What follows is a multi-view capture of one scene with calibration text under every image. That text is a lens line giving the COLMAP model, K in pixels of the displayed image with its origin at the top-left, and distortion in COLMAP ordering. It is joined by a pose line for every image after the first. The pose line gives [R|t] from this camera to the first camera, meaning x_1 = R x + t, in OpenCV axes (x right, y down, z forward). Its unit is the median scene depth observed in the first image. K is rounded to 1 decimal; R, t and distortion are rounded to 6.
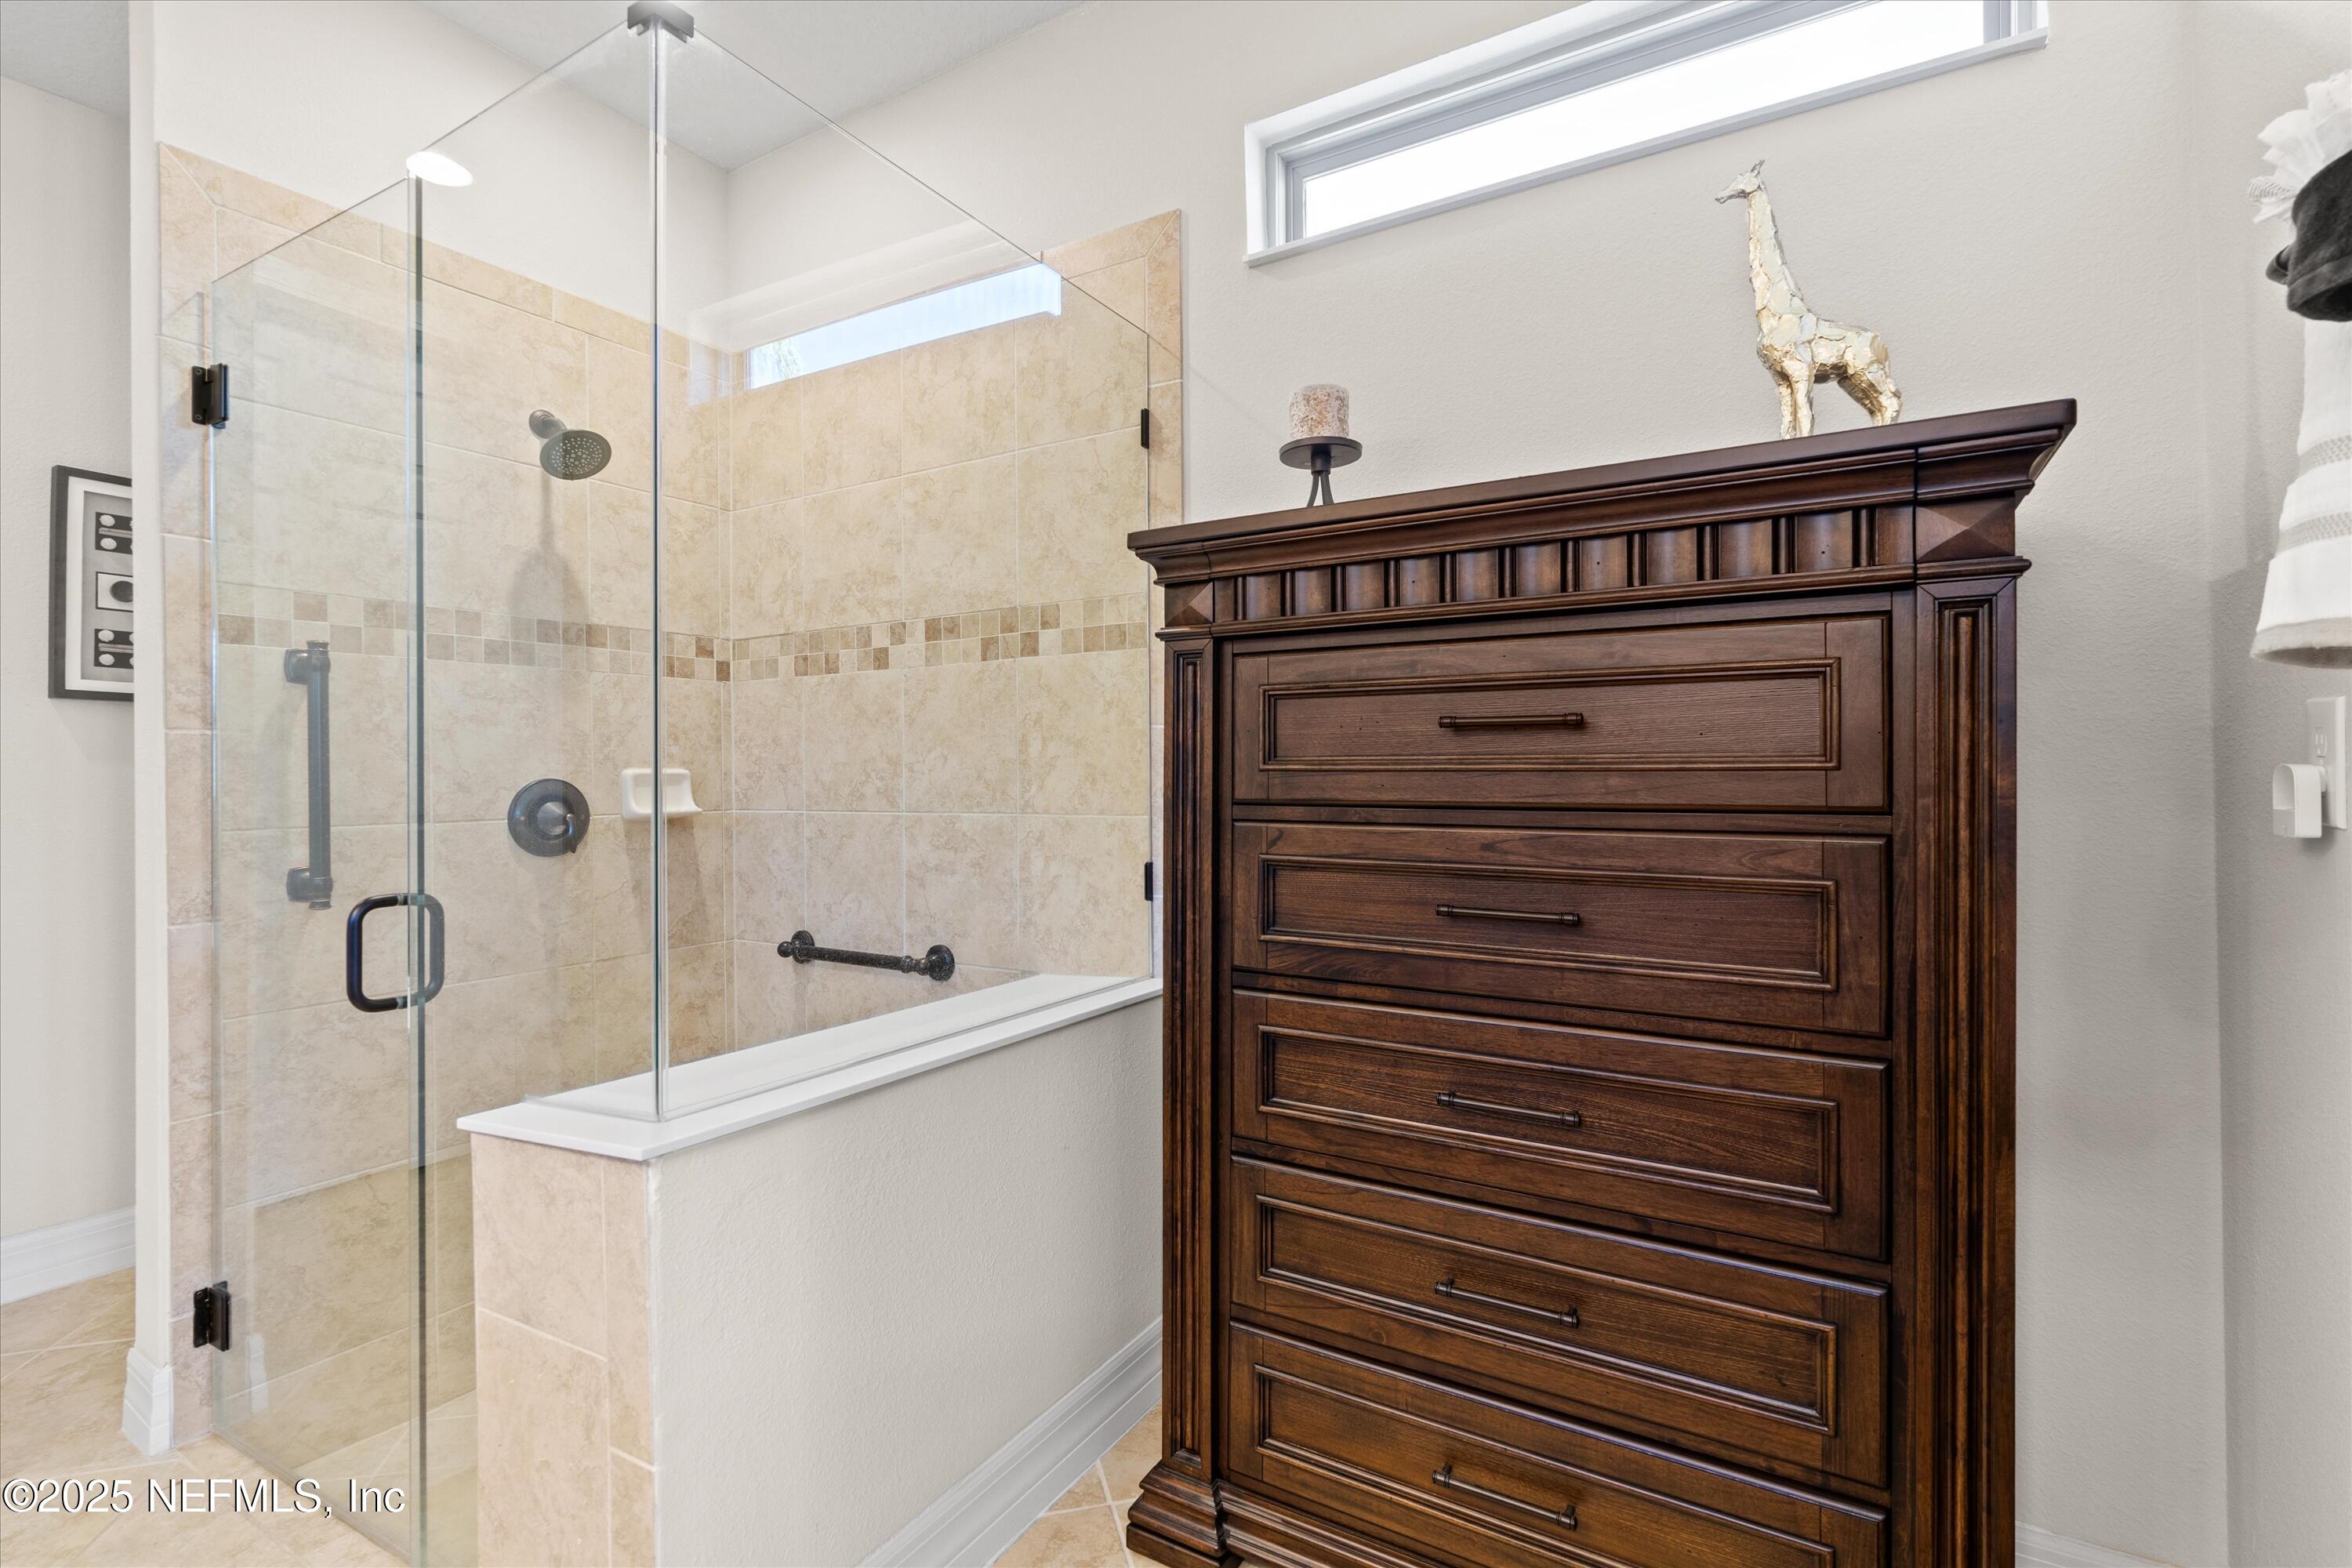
lens RADIAL K [[1075.9, 0, 1172.3], [0, 1075.9, 774.6], [0, 0, 1]] dist [-0.004677, 0.002386]
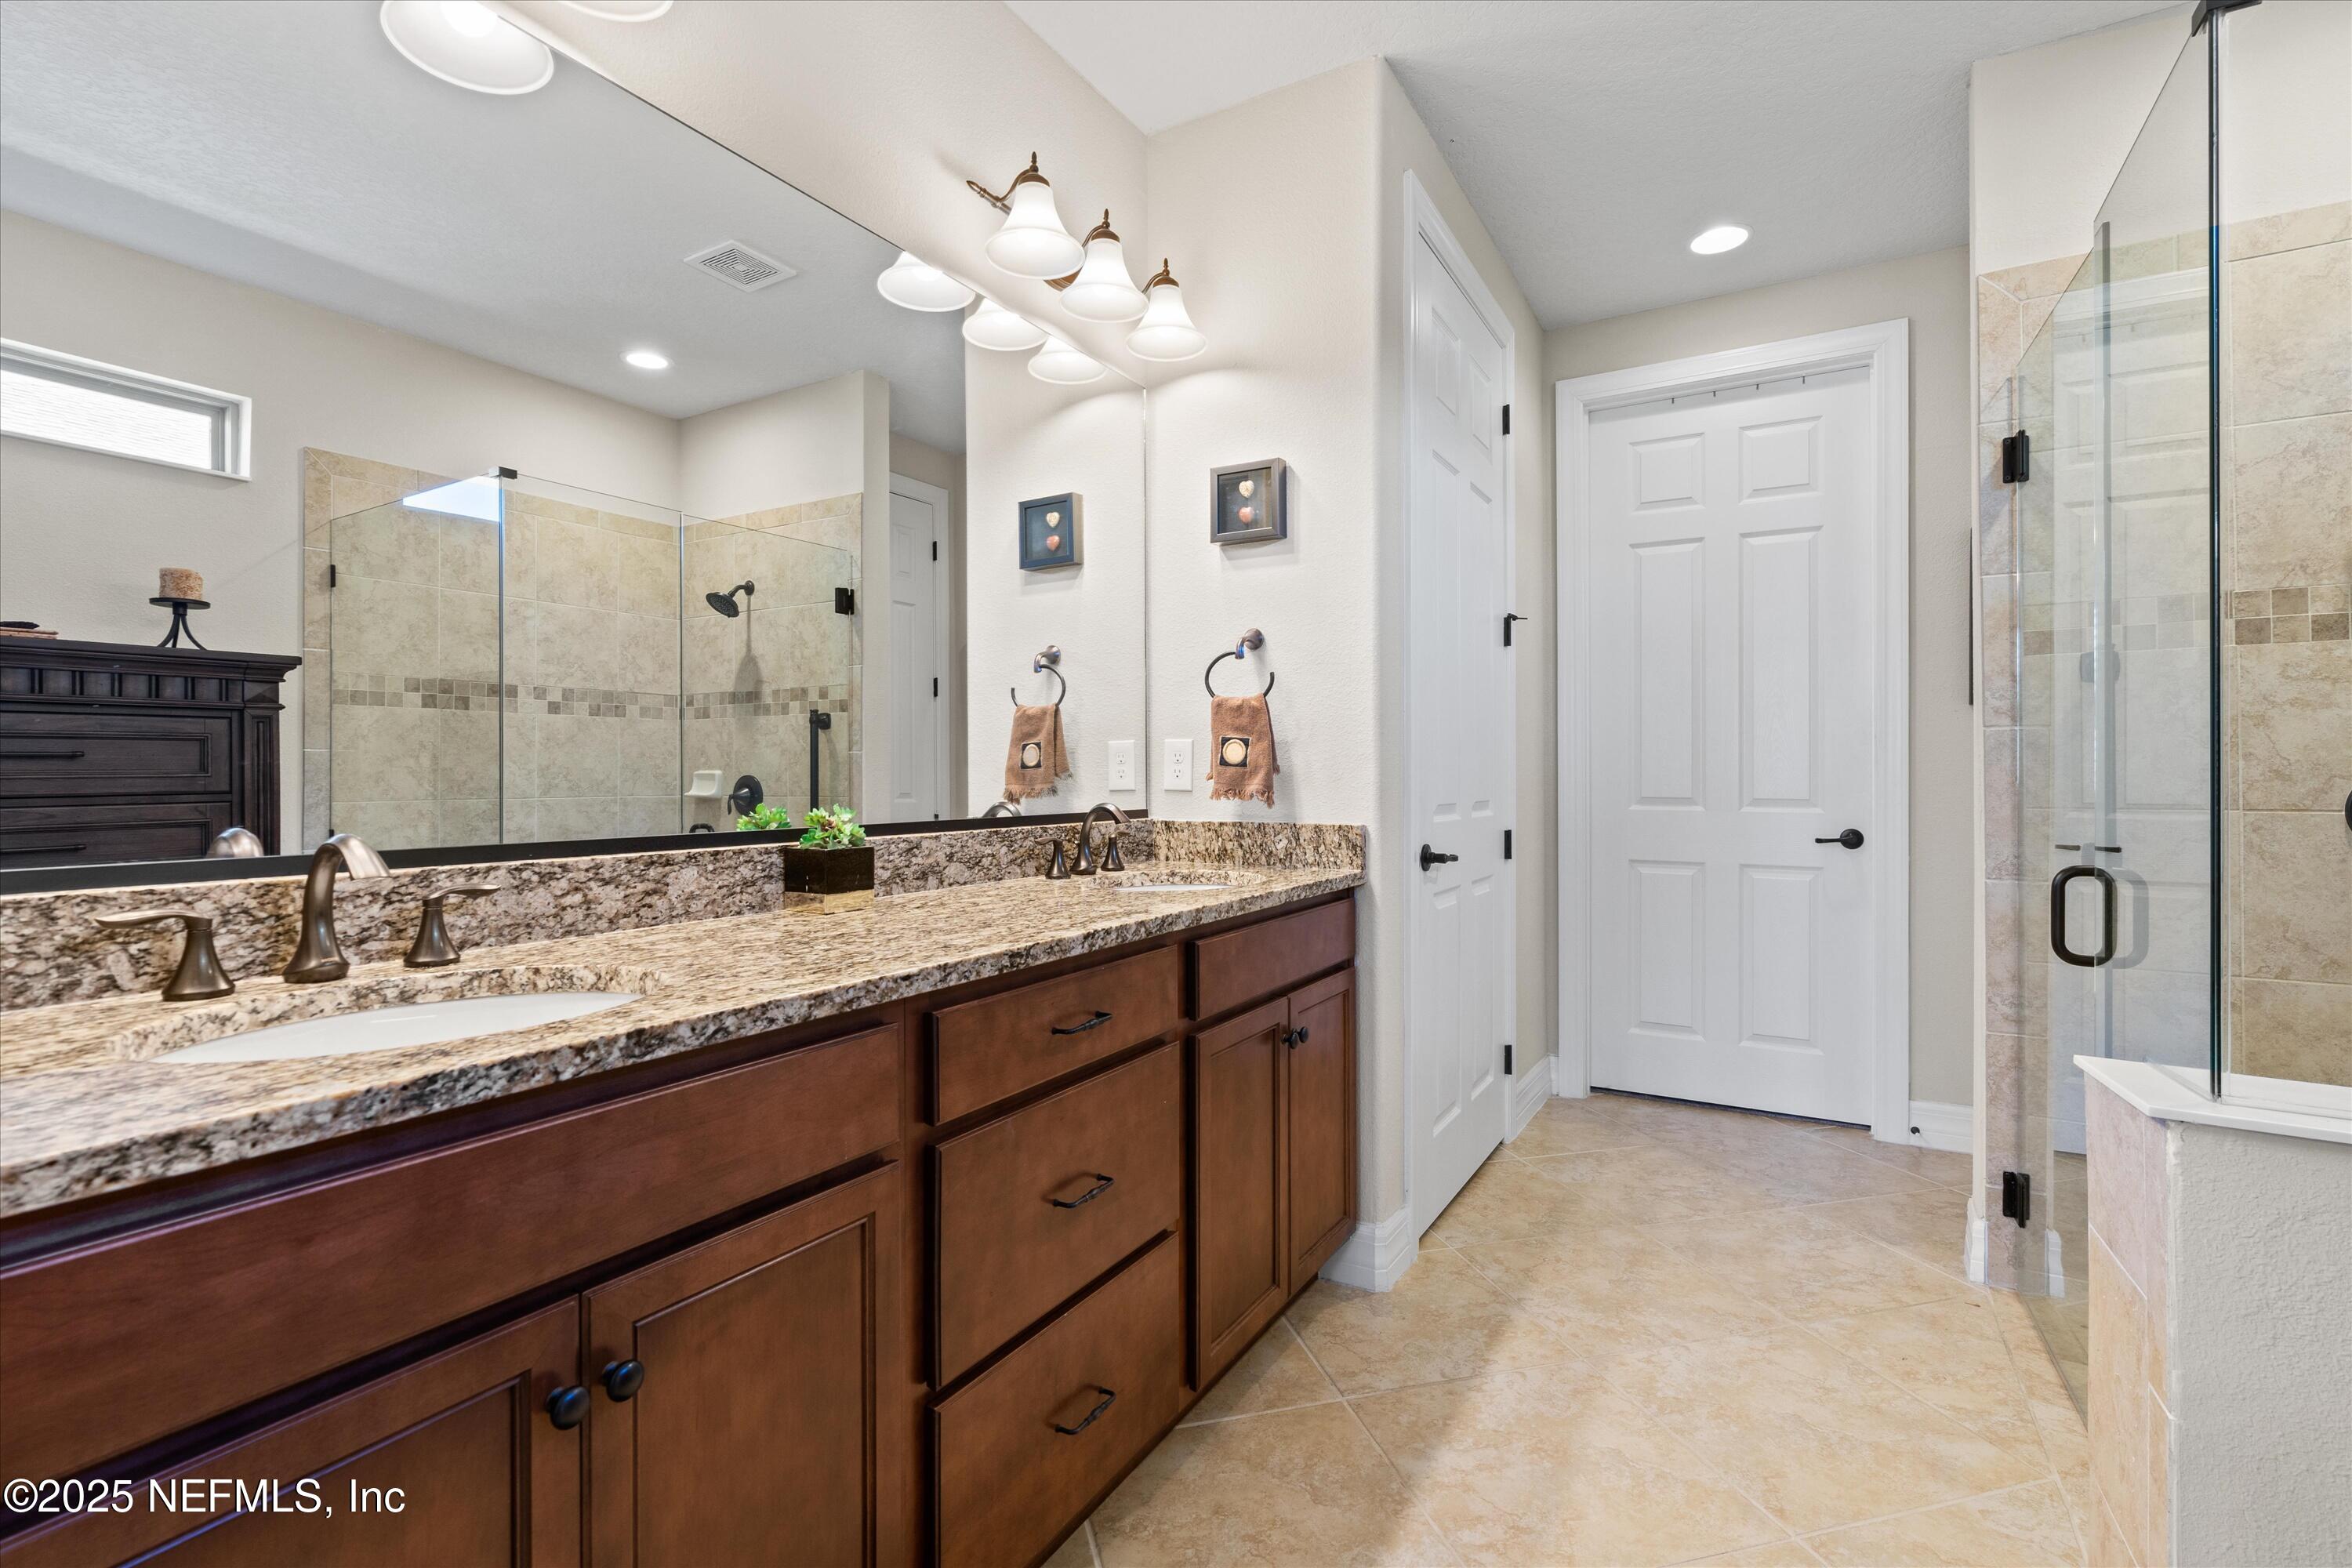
lens RADIAL K [[1075.9, 0, 1173.3], [0, 1075.9, 773.9], [0, 0, 1]] dist [-0.004677, 0.002386]
pose [[0.016633, 0.006610, -0.999840, 0.334087], [0.000724, 0.999978, 0.006623, 0.004627], [0.999861, -0.000834, 0.016628, 0.001415]]
